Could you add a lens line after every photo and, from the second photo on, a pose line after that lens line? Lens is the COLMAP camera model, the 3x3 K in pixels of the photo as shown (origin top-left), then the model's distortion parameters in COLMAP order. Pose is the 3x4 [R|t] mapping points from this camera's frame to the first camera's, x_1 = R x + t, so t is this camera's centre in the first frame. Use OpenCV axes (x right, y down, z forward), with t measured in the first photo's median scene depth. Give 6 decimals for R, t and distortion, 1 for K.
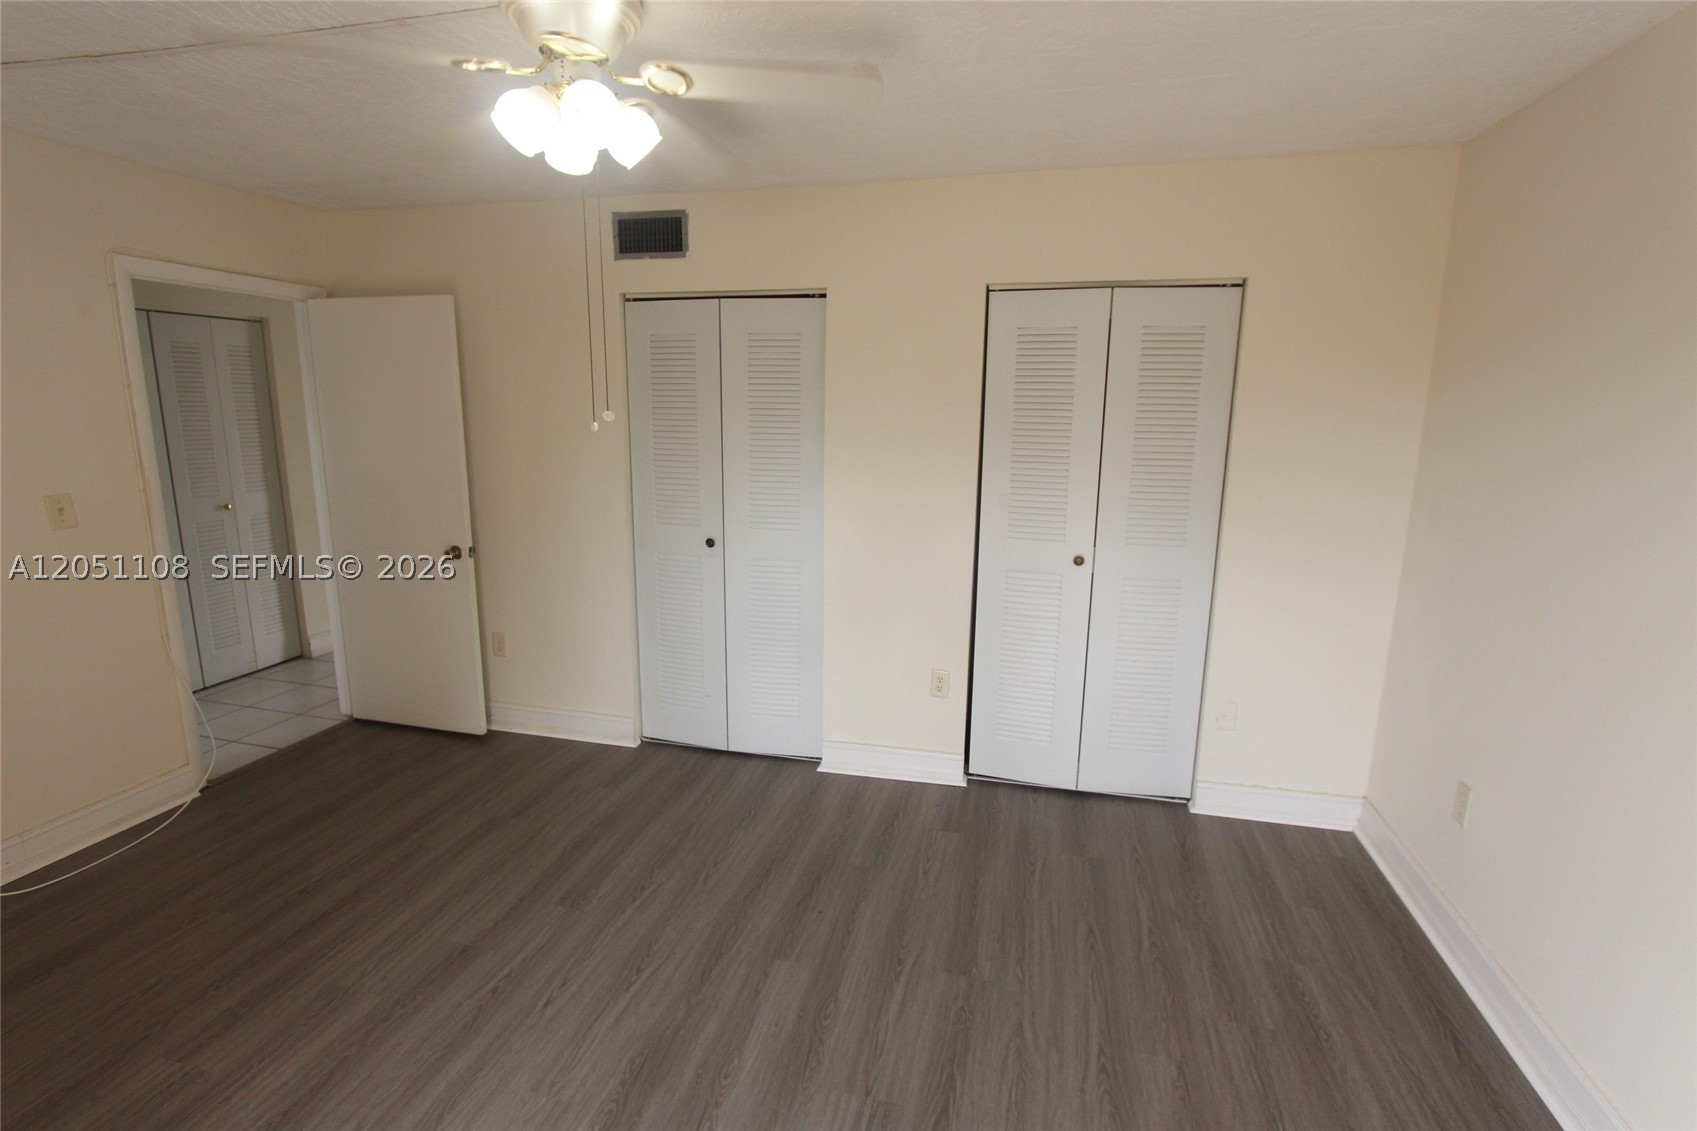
lens RADIAL K [[782.8, 0, 850.5], [0, 782.8, 558.0], [0, 0, 1]] dist [-0.017790, 0.003519]
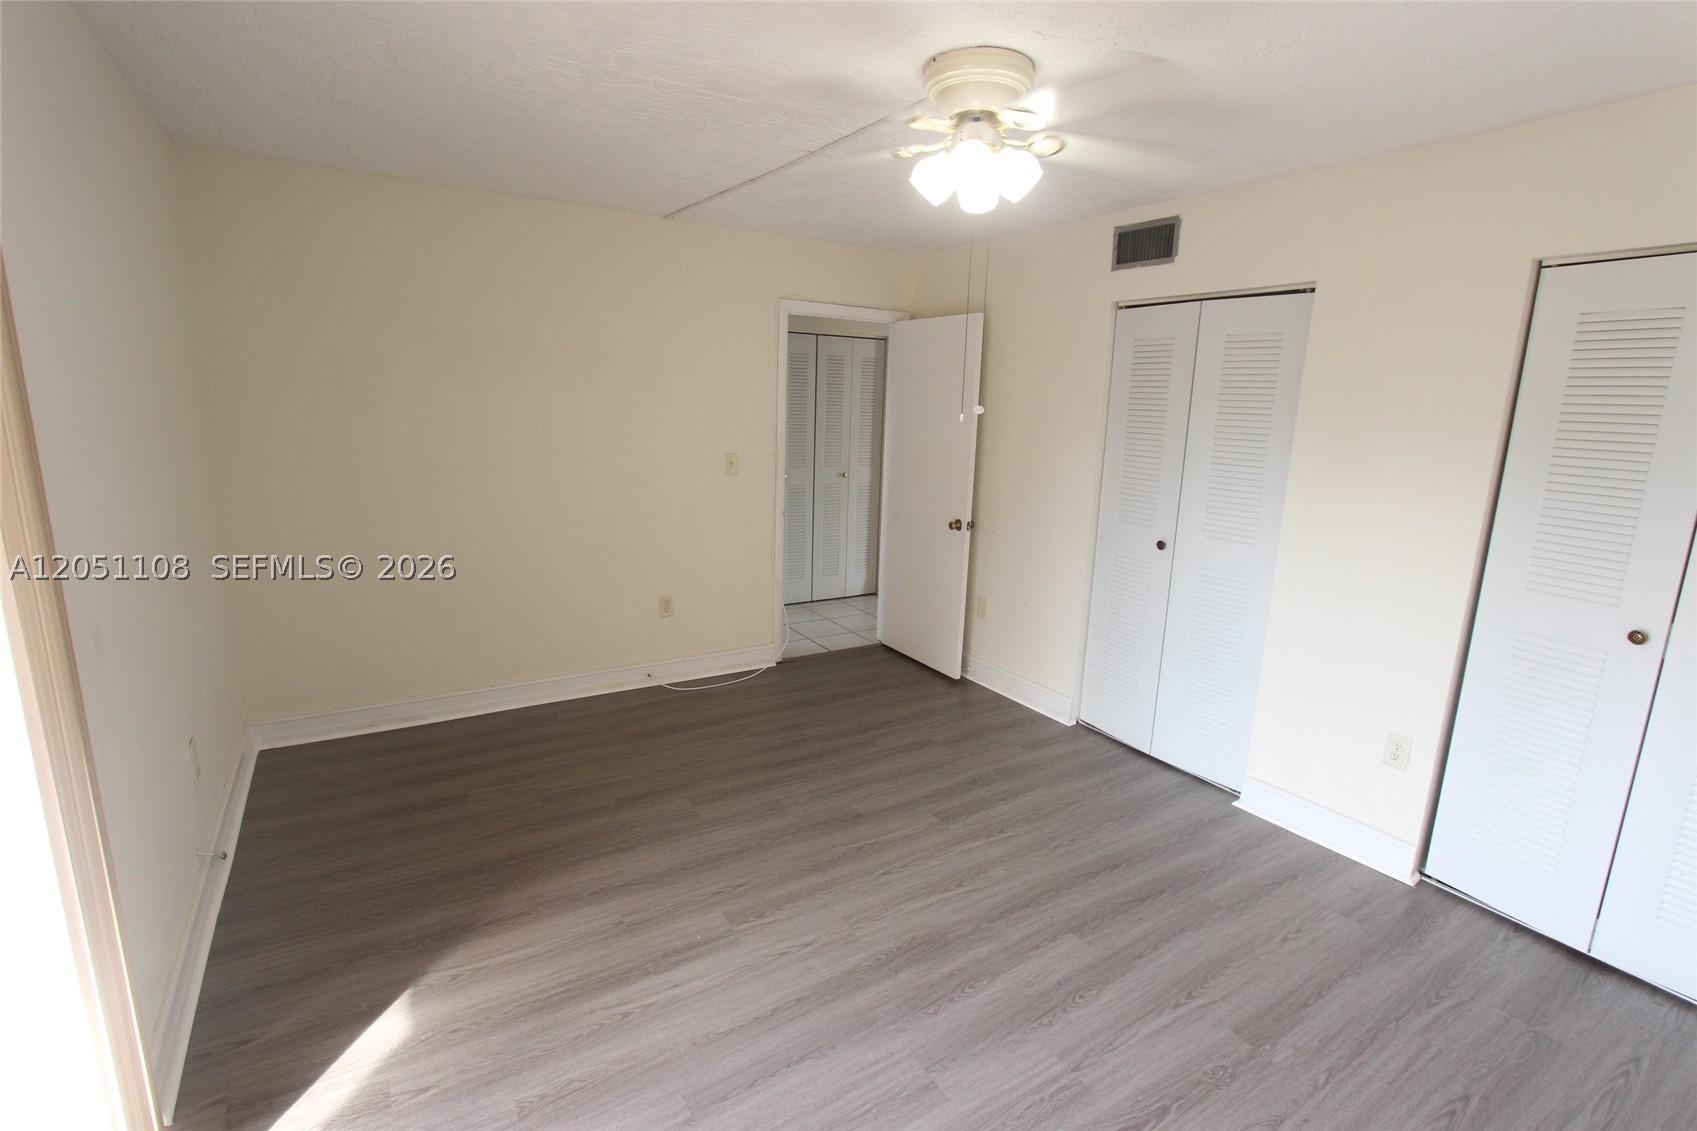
lens RADIAL K [[782.8, 0, 850.5], [0, 782.8, 558.0], [0, 0, 1]] dist [-0.017790, 0.003519]
pose [[0.718305, 0.149387, -0.679501, 0.271689], [-0.155135, 0.986477, 0.052881, 0.007125], [0.678212, 0.067429, 0.731766, -0.001619]]
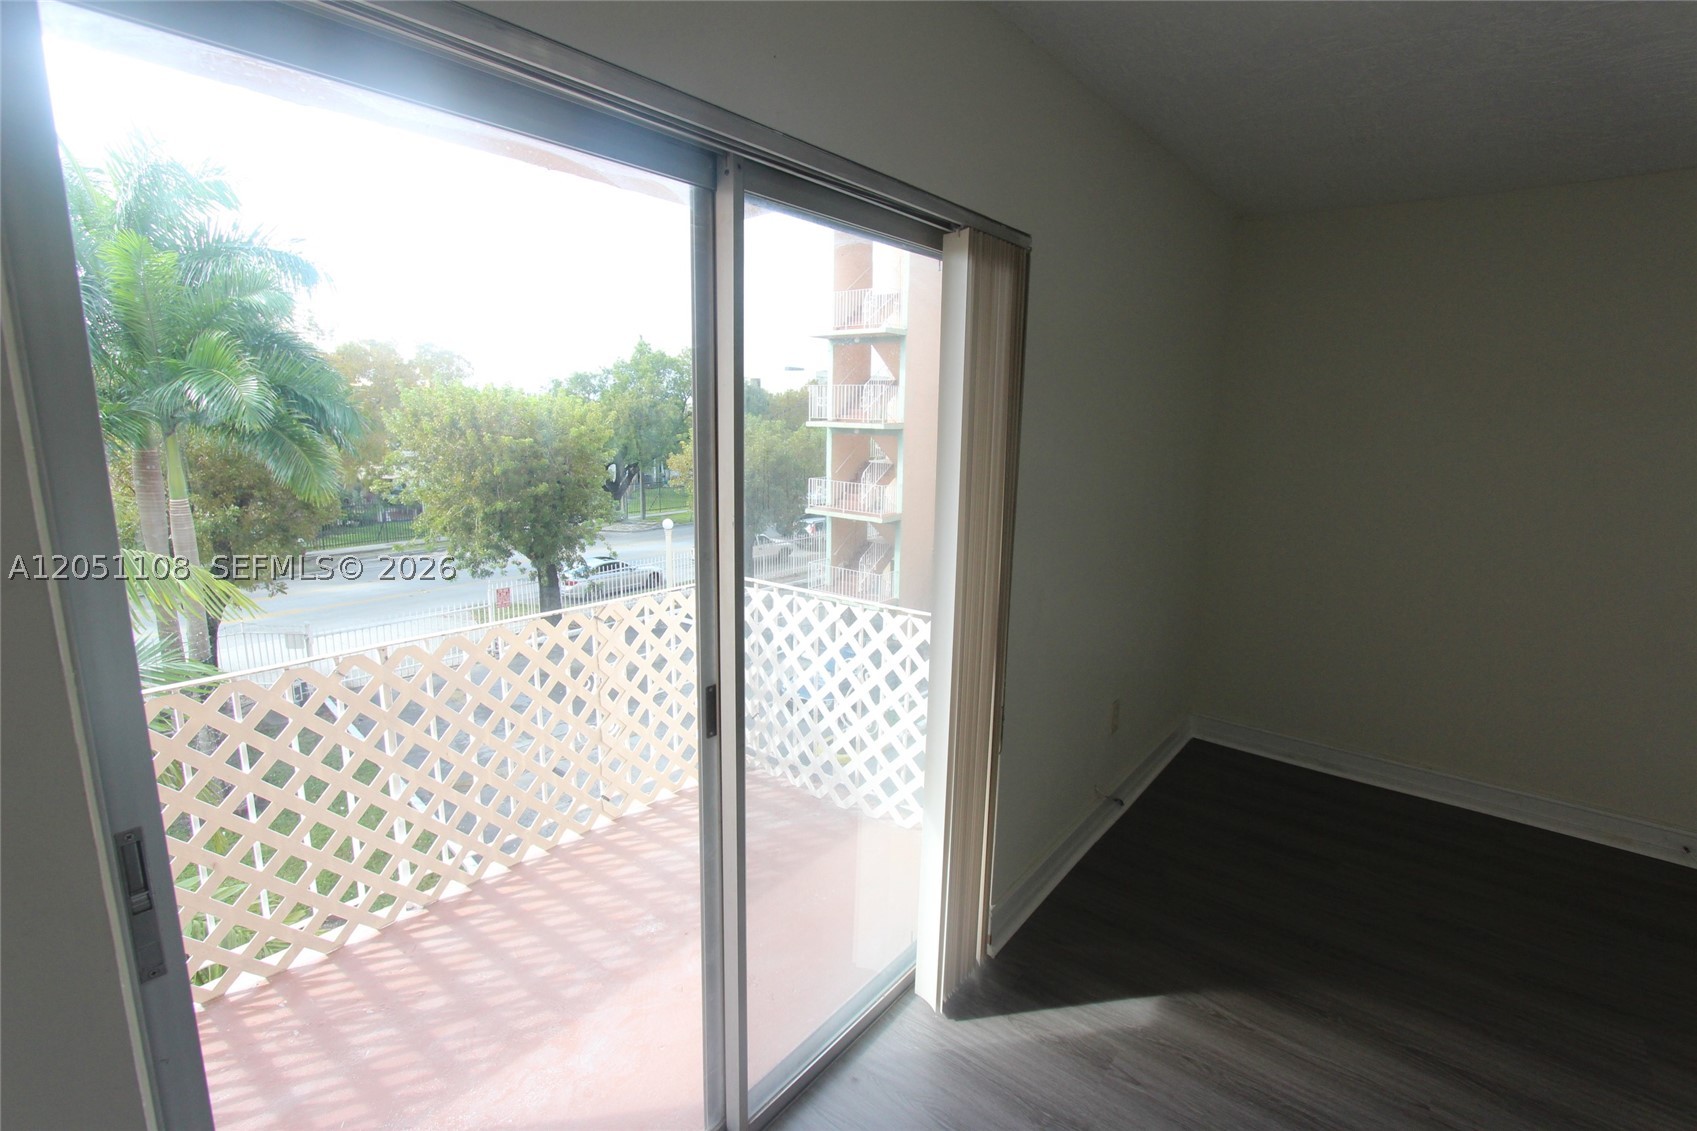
lens RADIAL K [[782.8, 0, 850.5], [0, 782.8, 558.0], [0, 0, 1]] dist [-0.017790, 0.003519]
pose [[-0.418141, 0.149821, -0.895942, 0.288773], [-0.197858, 0.947603, 0.250802, -0.022249], [0.886572, 0.282140, -0.366588, 0.158442]]
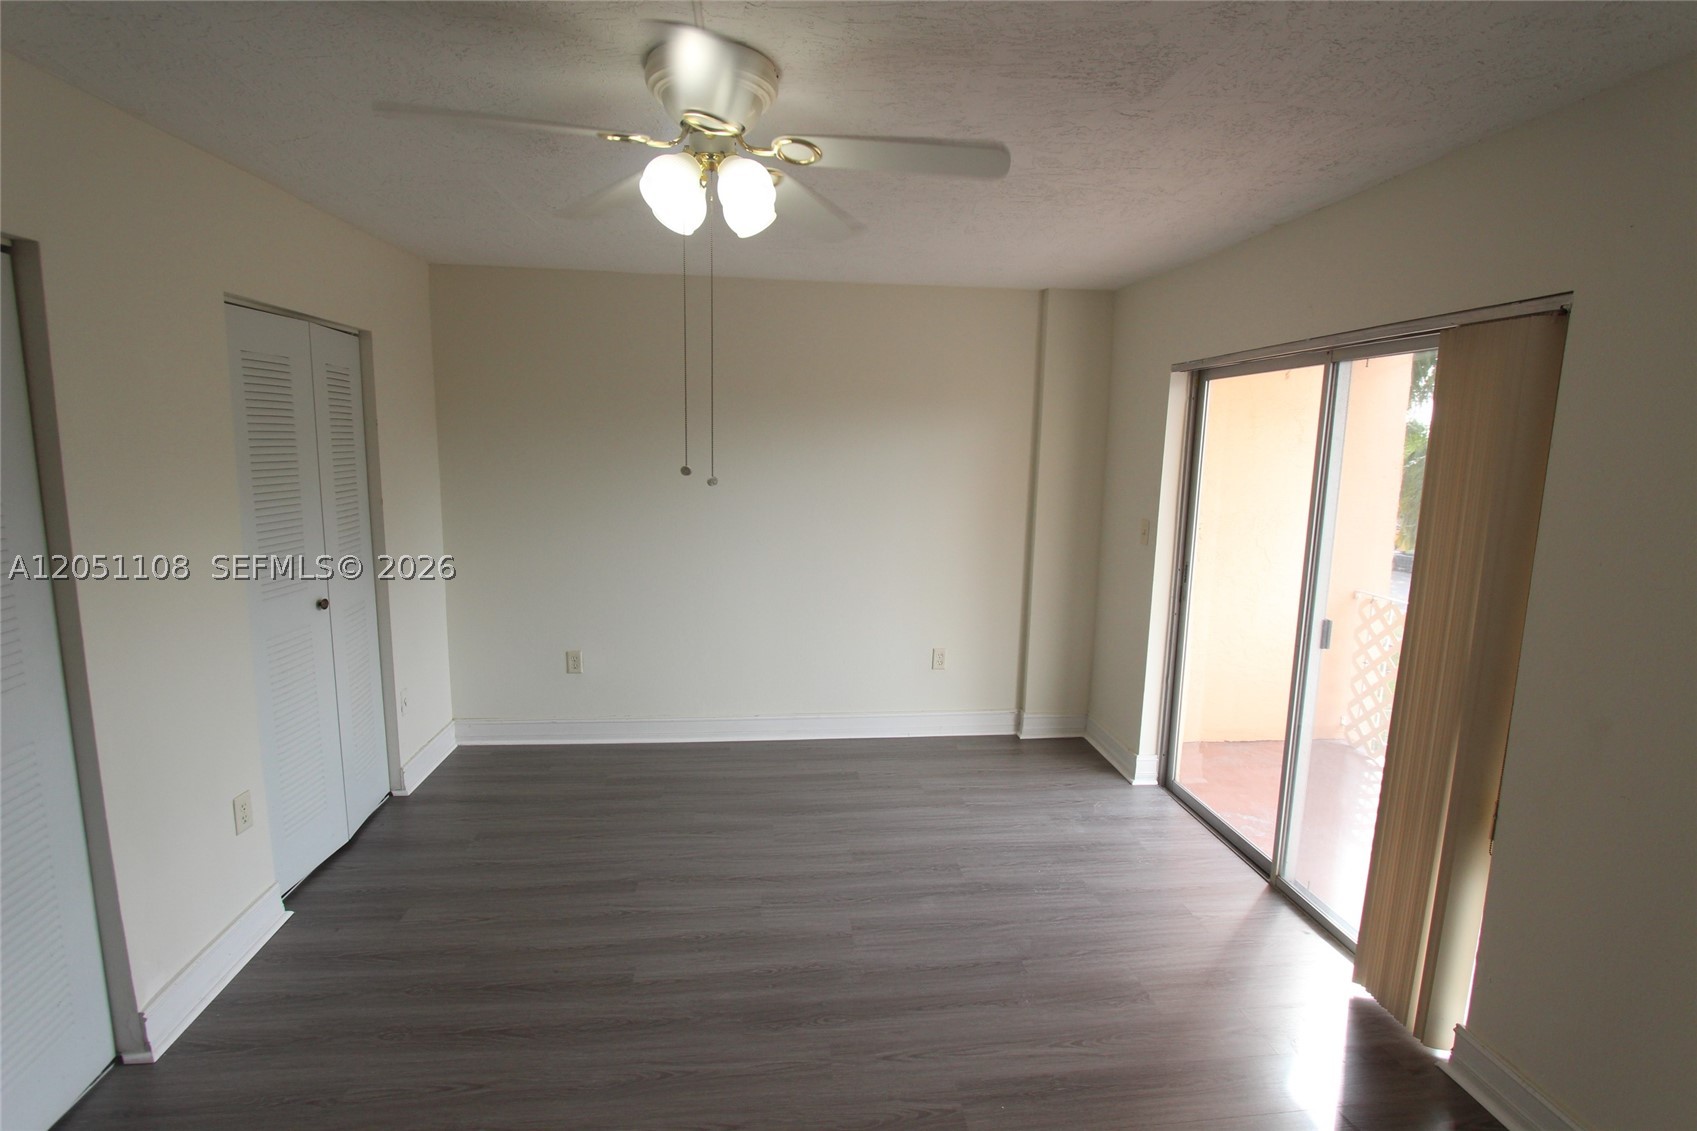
lens RADIAL K [[782.8, 0, 850.5], [0, 782.8, 558.0], [0, 0, 1]] dist [-0.017790, 0.003519]
pose [[-0.346441, -0.155636, 0.925071, -0.885984], [0.157186, 0.962567, 0.220811, -0.176350], [-0.924809, 0.221906, -0.309008, 0.768338]]
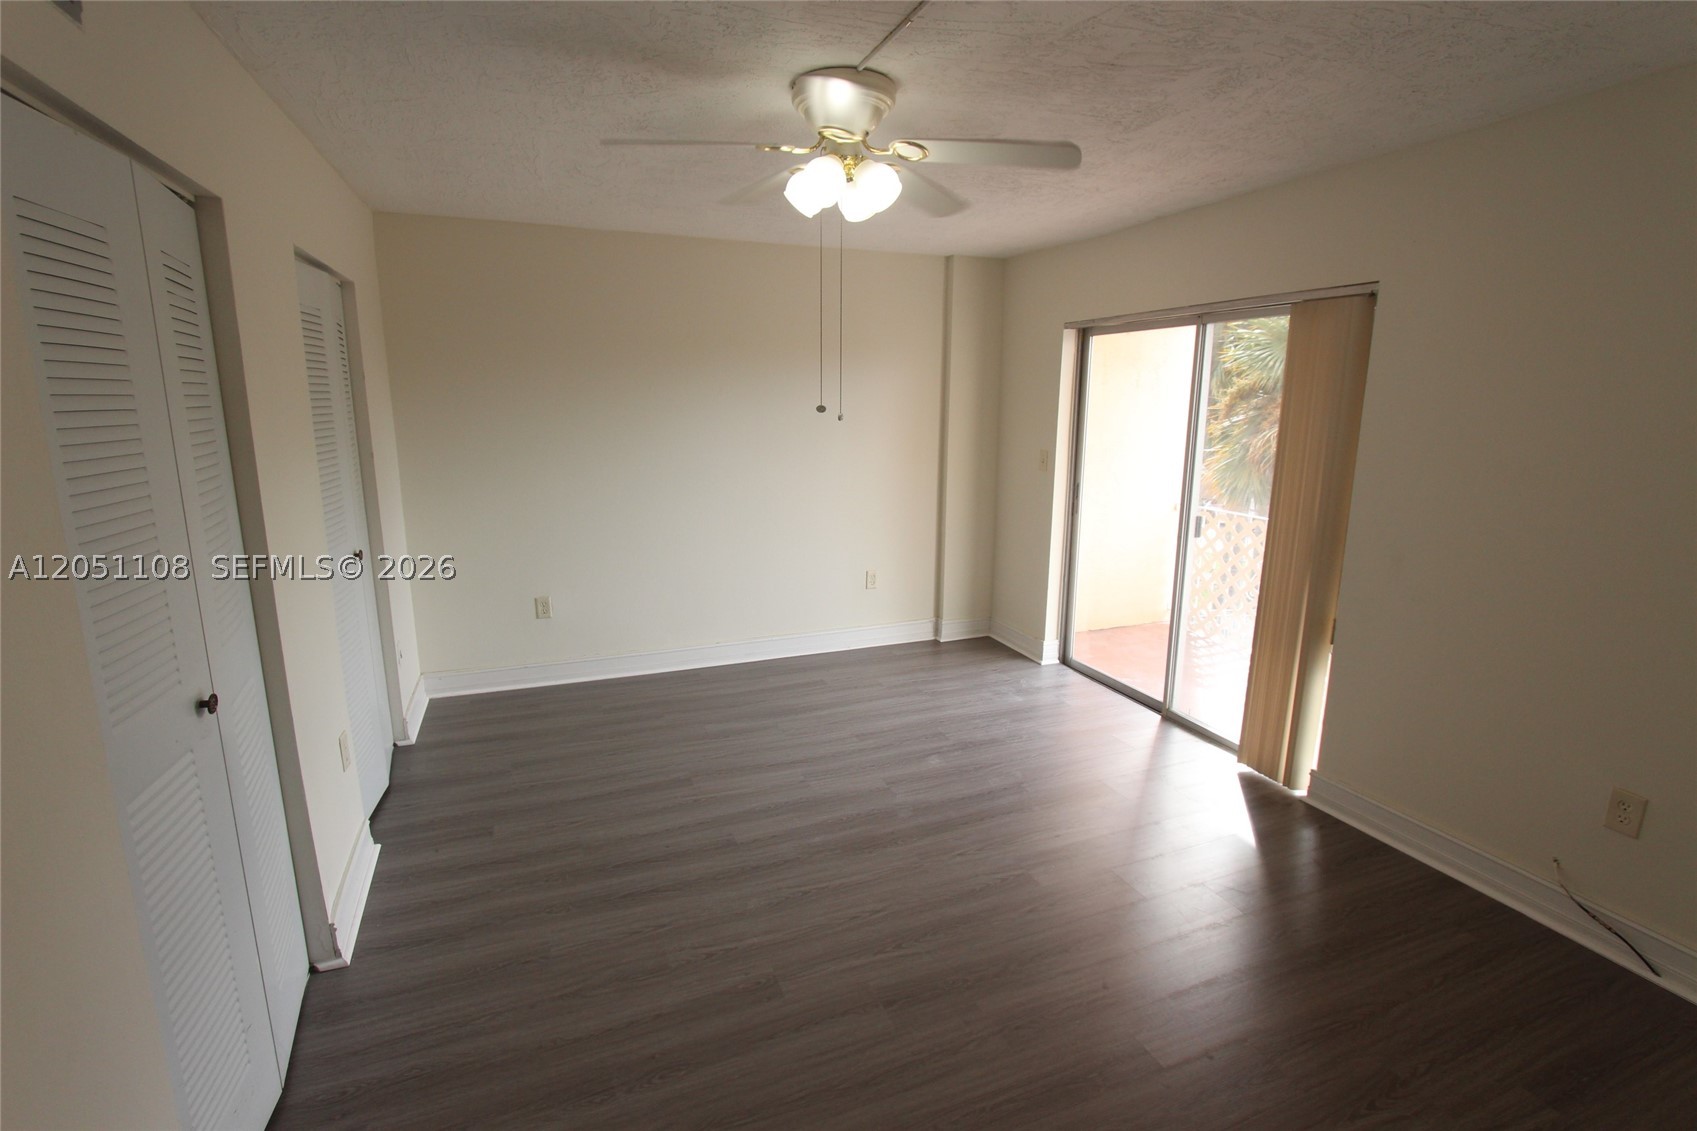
lens RADIAL K [[782.8, 0, 850.5], [0, 782.8, 558.0], [0, 0, 1]] dist [-0.017790, 0.003519]
pose [[-0.584384, -0.177213, 0.791890, -0.921758], [0.144389, 0.937583, 0.316370, -0.234023], [-0.798528, 0.299222, -0.522321, 1.137573]]
